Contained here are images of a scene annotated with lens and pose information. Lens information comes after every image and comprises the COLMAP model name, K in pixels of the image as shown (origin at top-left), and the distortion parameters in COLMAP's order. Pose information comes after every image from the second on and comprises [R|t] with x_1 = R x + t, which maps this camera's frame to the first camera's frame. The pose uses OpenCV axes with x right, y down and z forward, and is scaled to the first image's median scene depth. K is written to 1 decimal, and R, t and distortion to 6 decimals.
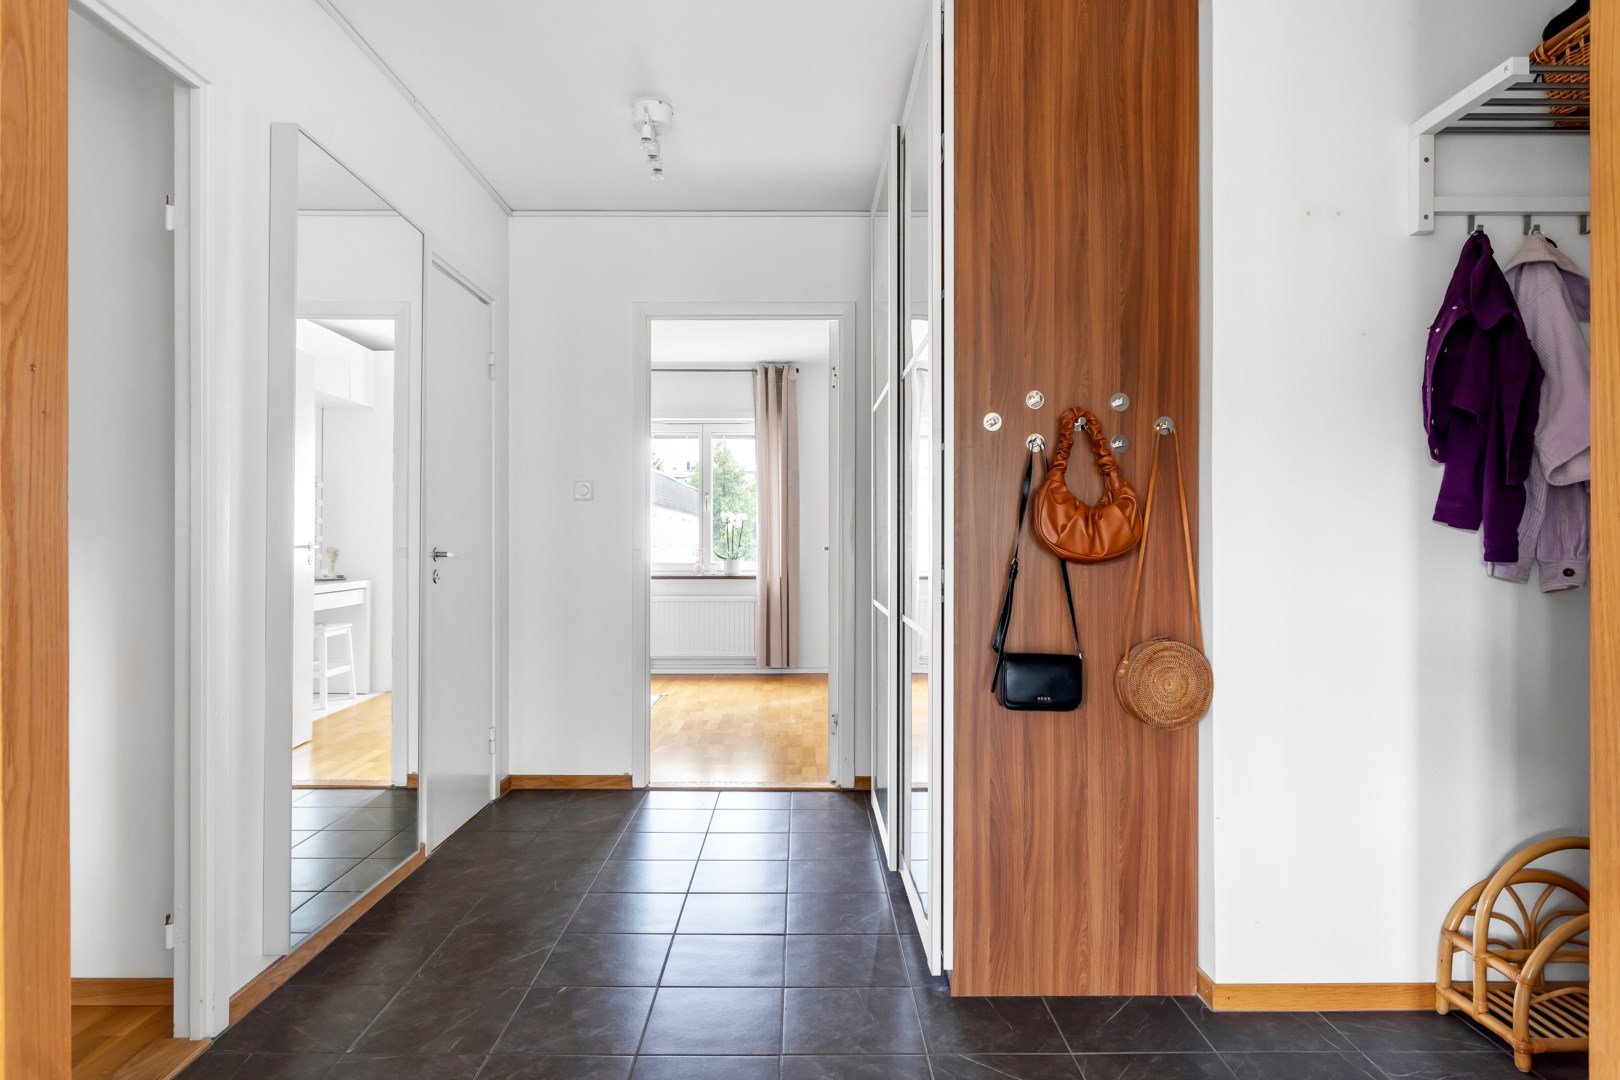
lens RADIAL K [[957.6, 0, 809.9], [0, 957.6, 549.5], [0, 0, 1]] dist [-0.004776, 0.007462]
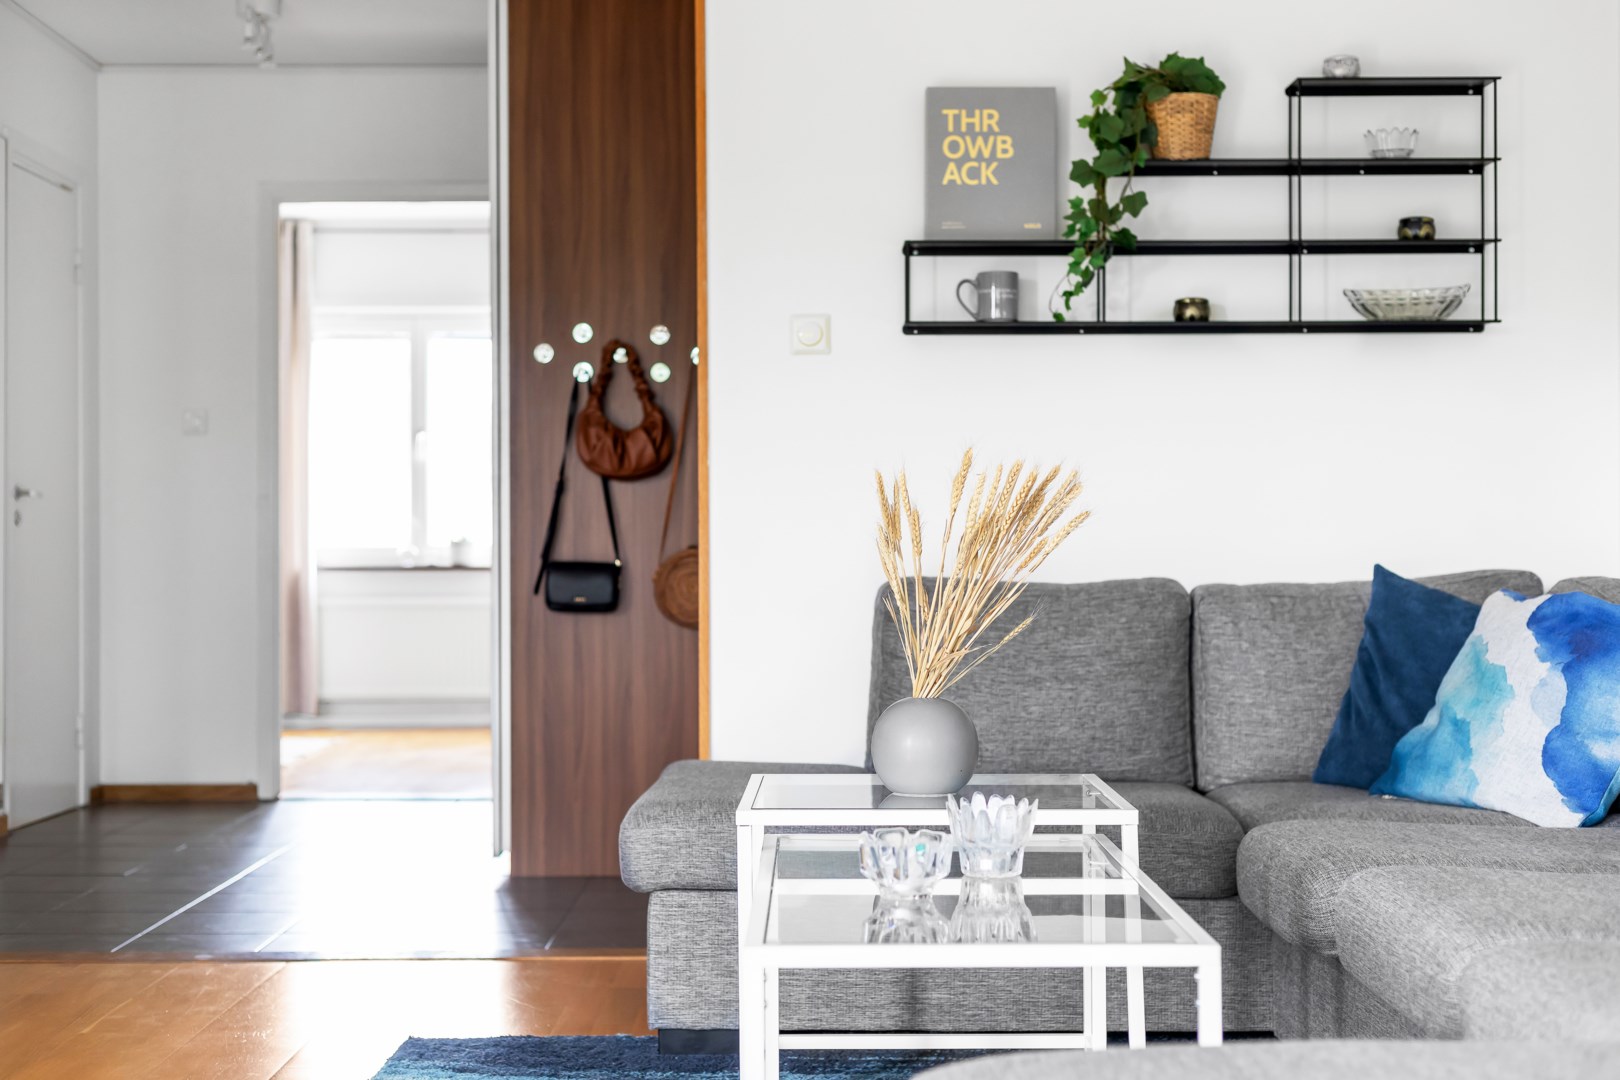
lens RADIAL K [[2314.6, 0, 809.3], [0, 2314.6, 565.8], [0, 0, 1]] dist [0.011447, 0.034223]
pose [[0.999992, -0.003906, -0.000424, 0.280031], [0.003905, 0.999986, -0.003571, 0.068795], [0.000438, 0.003570, 0.999994, -0.938817]]
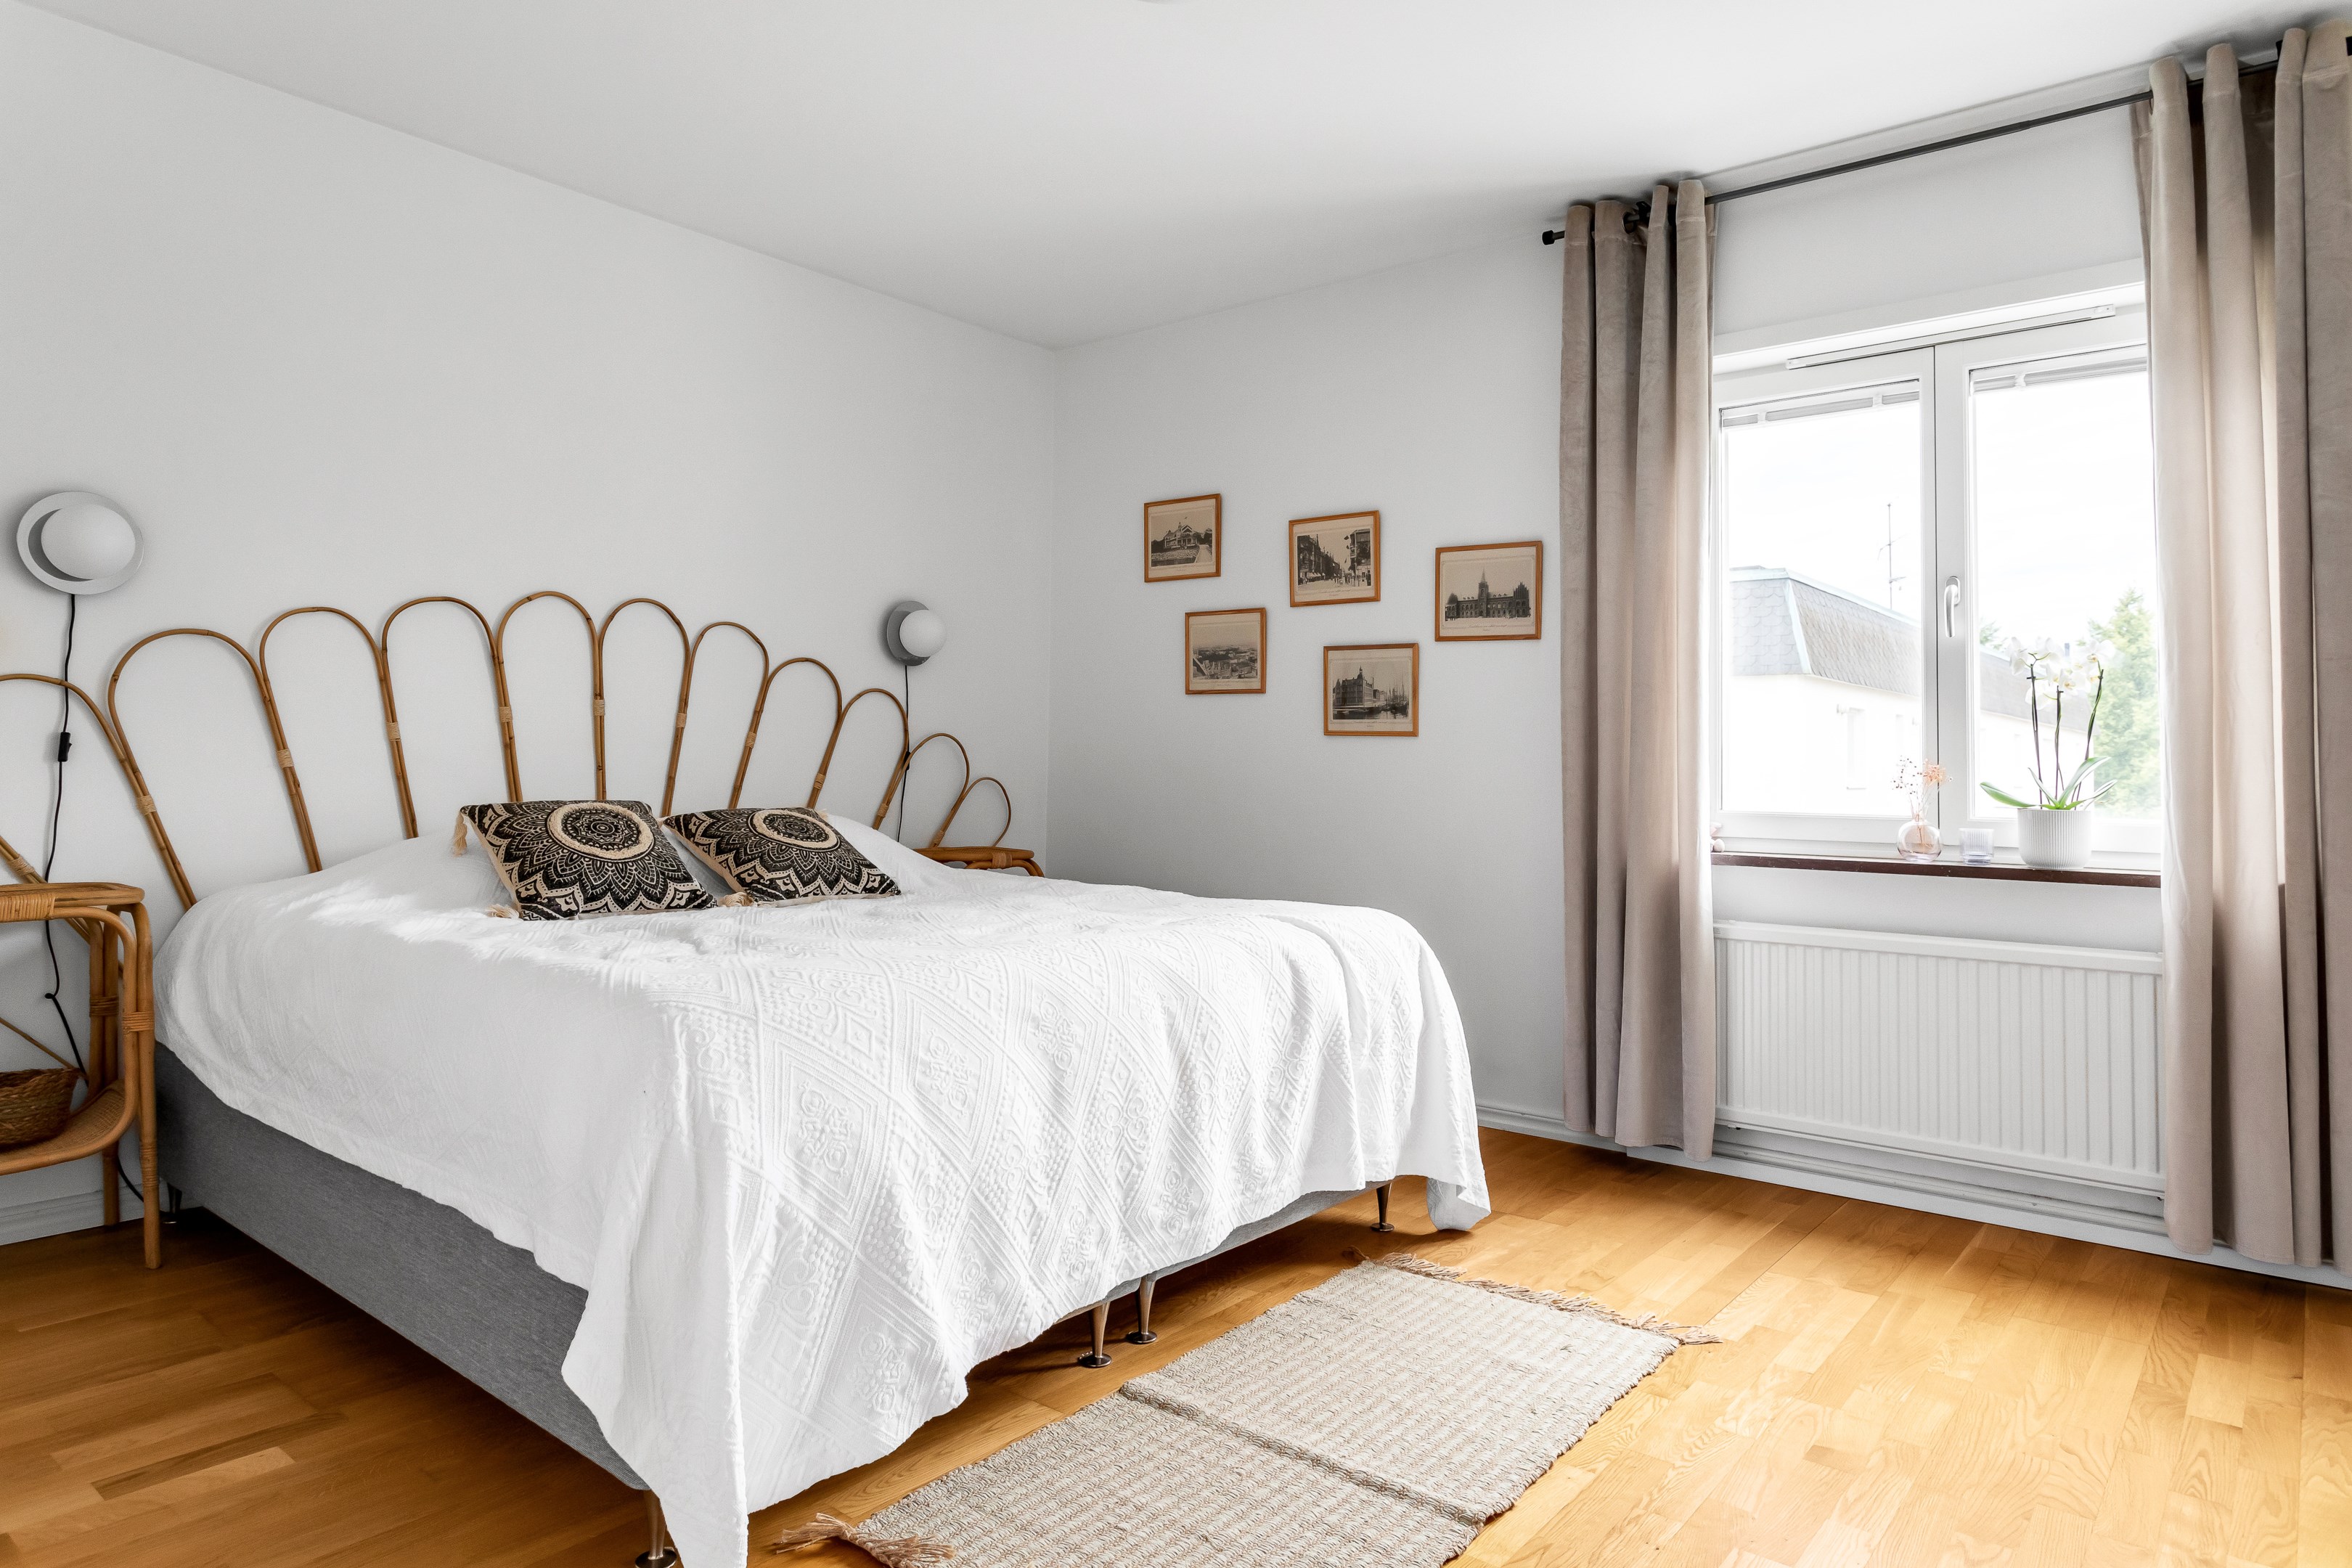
lens RADIAL K [[1412.4, 0, 1177.7], [0, 1412.4, 700.9], [0, 0, 1]] dist [-0.002448, 0.004243]
pose [[0.772926, -0.018648, -0.634222, -0.036752], [-0.023555, 0.998036, -0.058051, 0.017753], [0.634059, 0.059808, 0.770968, 1.065246]]
